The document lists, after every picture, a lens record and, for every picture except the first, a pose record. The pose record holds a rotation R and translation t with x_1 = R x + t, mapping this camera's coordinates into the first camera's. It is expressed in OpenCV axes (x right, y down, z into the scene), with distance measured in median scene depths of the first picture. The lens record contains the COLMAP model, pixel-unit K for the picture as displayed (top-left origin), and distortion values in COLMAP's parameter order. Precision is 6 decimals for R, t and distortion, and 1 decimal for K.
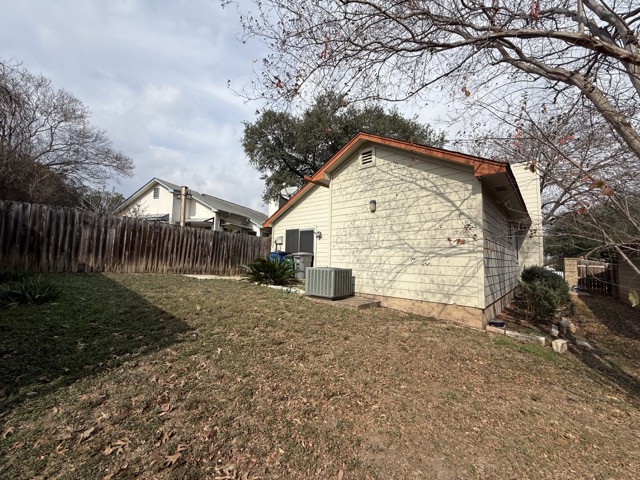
lens RADIAL K [[255.2, 0, 320.0], [0, 255.2, 240.0], [0, 0, 1]] dist [0.000178, 0.000387]
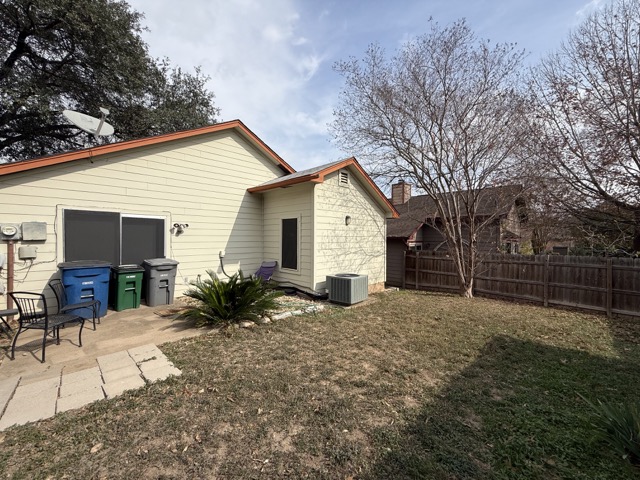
lens RADIAL K [[255.2, 0, 320.0], [0, 255.2, 240.0], [0, 0, 1]] dist [0.000178, 0.000387]
pose [[0.051091, -0.031742, 0.998189, -0.618913], [-0.075631, 0.996502, 0.035560, -0.041278], [-0.995826, -0.077311, 0.048511, 0.625113]]
